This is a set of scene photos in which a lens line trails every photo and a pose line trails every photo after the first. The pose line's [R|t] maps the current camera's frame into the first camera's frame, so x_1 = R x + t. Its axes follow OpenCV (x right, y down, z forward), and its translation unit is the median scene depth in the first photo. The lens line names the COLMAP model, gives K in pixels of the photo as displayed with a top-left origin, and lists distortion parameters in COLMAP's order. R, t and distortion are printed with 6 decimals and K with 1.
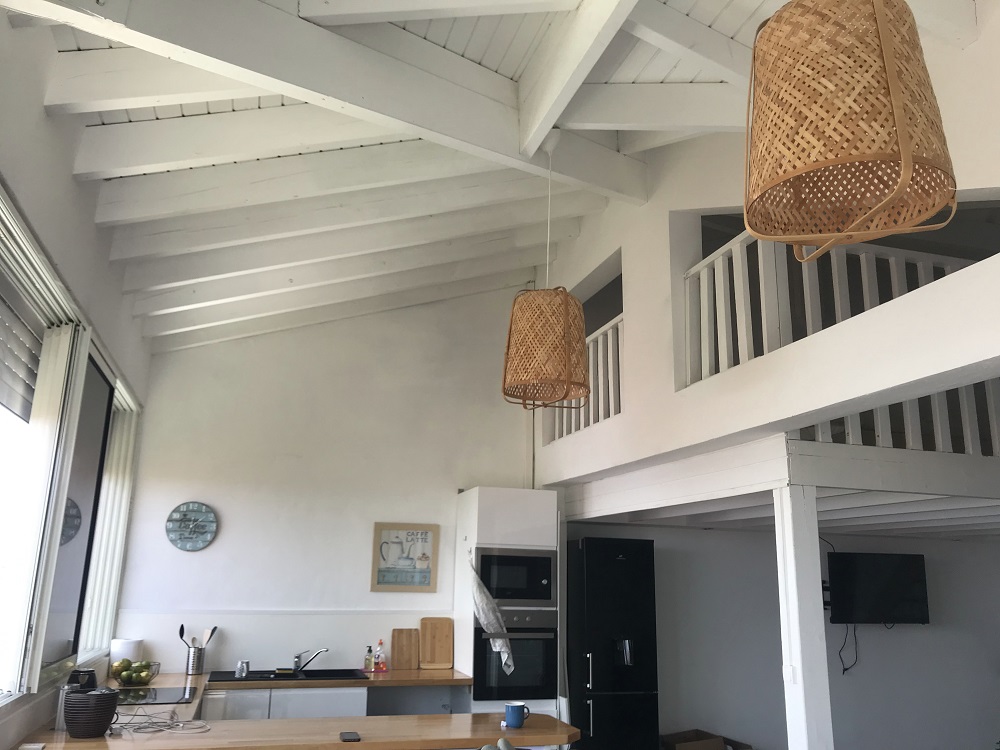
lens RADIAL K [[830.9, 0, 484.8], [0, 830.9, 363.5], [0, 0, 1]] dist [0.022945, -0.036476]
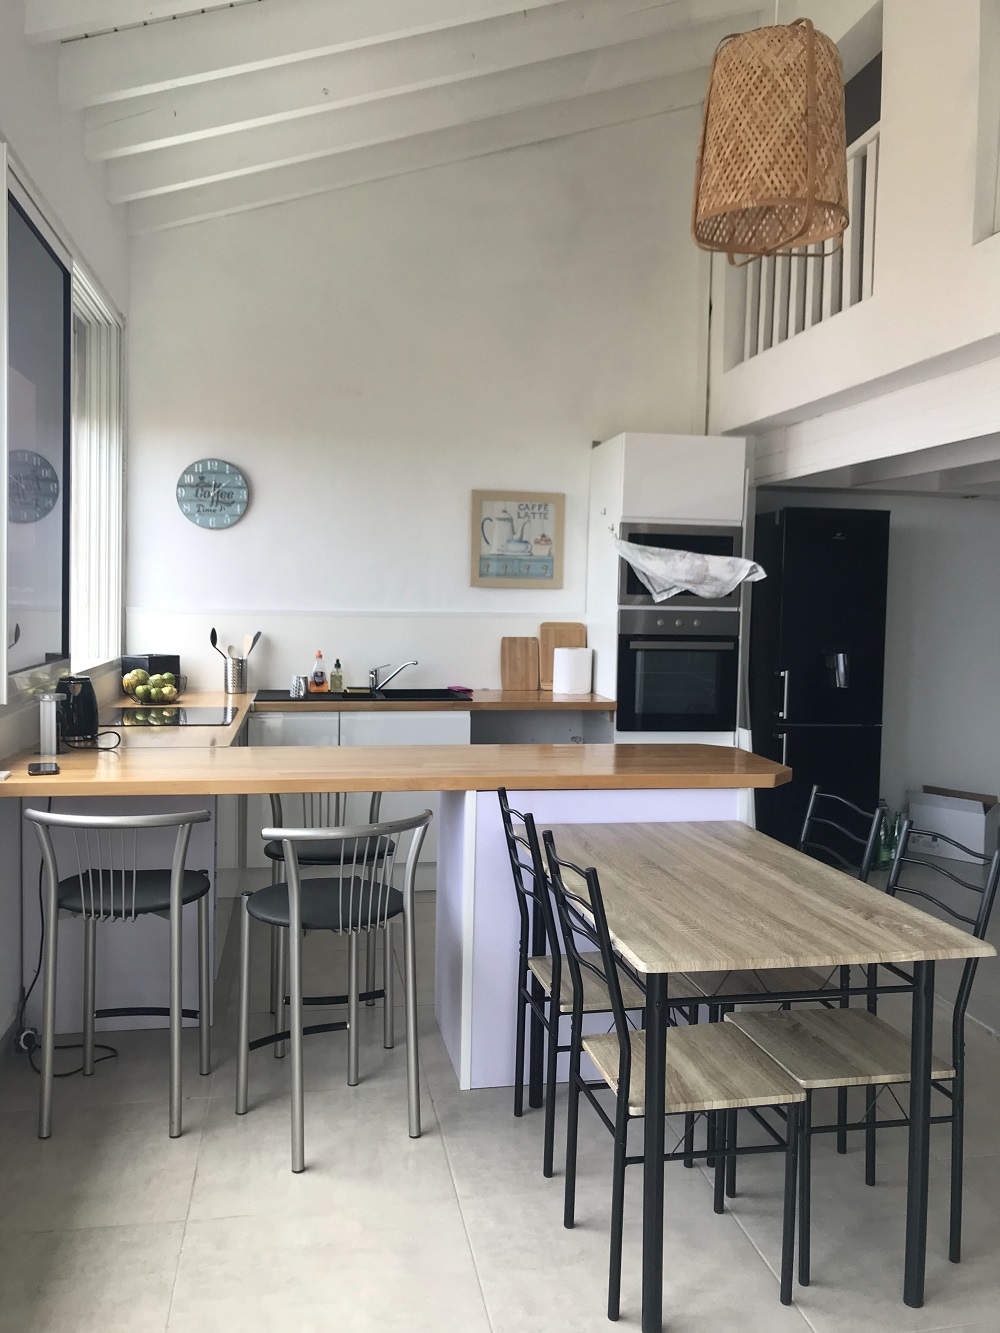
lens RADIAL K [[1107.6, 0, 501.9], [0, 1107.6, 662.7], [0, 0, 1]] dist [0.022945, -0.036476]
pose [[0.995330, 0.007362, -0.096246, -0.020456], [0.022677, 0.951348, 0.307283, 0.051149], [0.093826, -0.308030, 0.946739, 0.101492]]
